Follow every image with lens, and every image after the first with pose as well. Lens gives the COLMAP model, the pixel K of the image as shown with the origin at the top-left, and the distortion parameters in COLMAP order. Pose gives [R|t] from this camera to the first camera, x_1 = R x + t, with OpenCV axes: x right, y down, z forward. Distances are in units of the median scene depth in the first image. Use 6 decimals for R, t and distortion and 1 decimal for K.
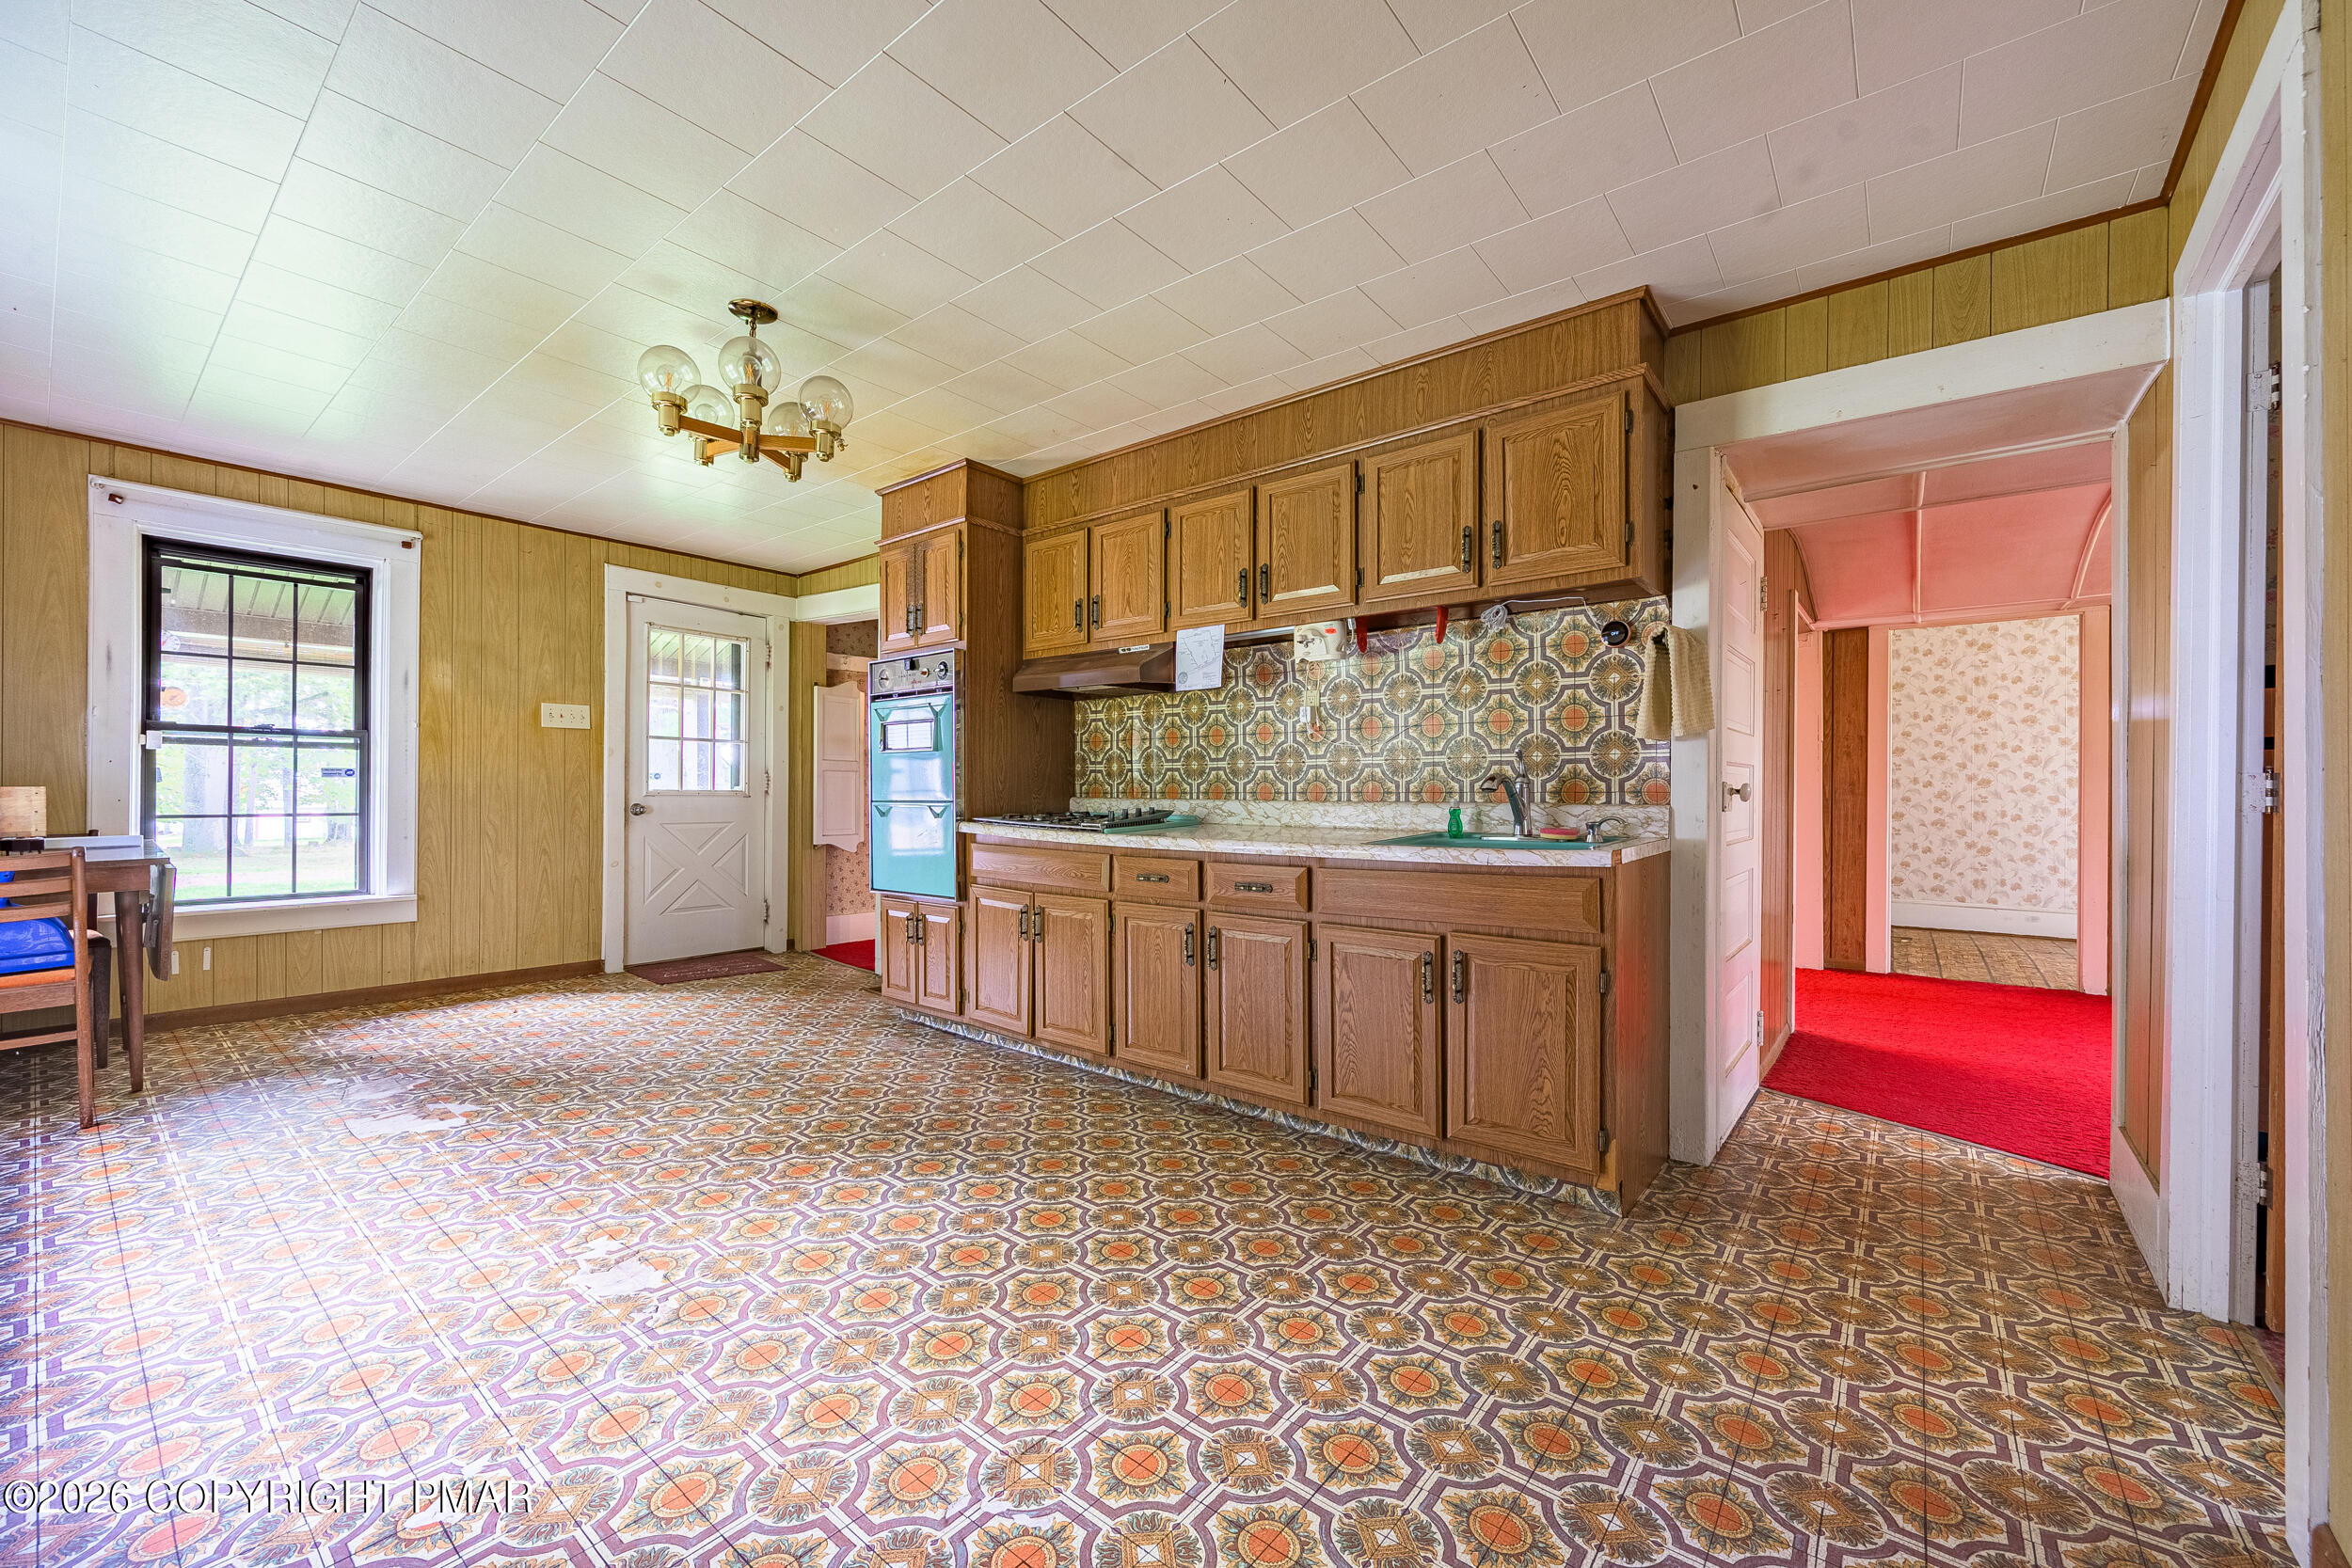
lens RADIAL K [[928.7, 0, 1174.6], [0, 928.7, 800.0], [0, 0, 1]] dist [-0.001084, 0.000635]
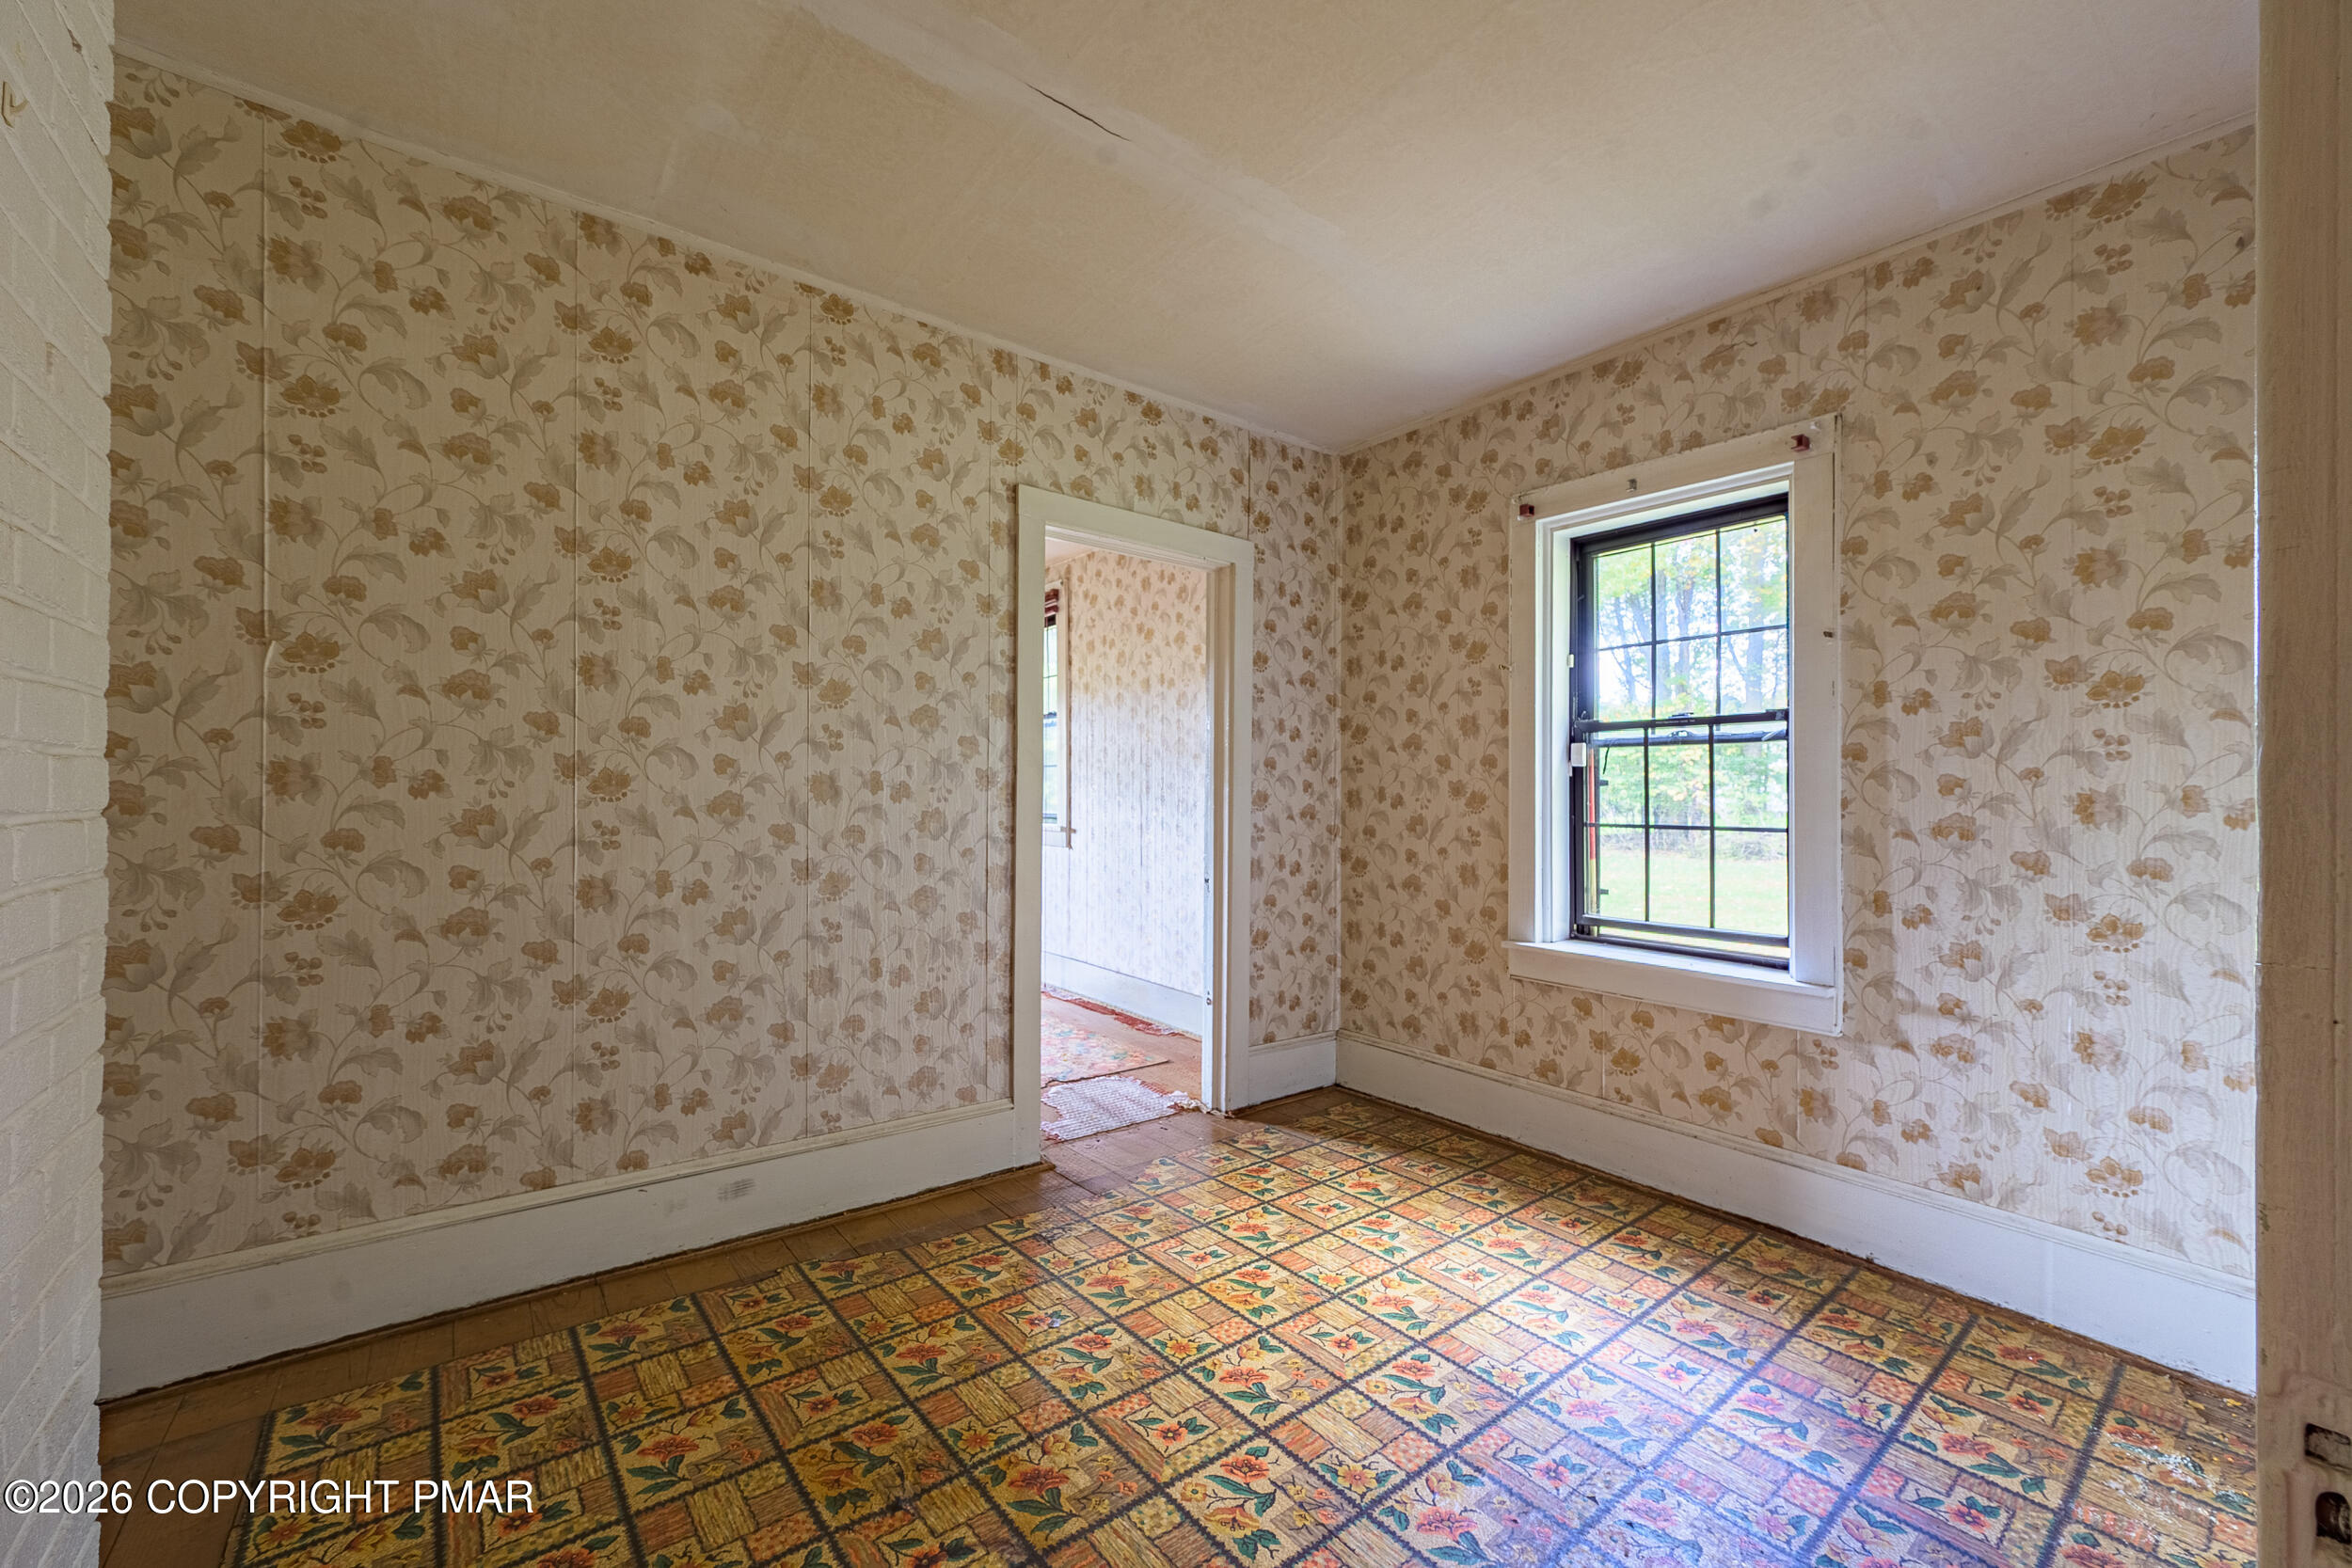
lens RADIAL K [[928.7, 0, 1175.7], [0, 928.7, 789.4], [0, 0, 1]] dist [-0.001084, 0.000635]
pose [[0.211616, 0.004282, 0.977344, 0.607400], [0.002487, 0.999985, -0.004919, -0.014188], [-0.977350, 0.003471, 0.211602, 0.747253]]
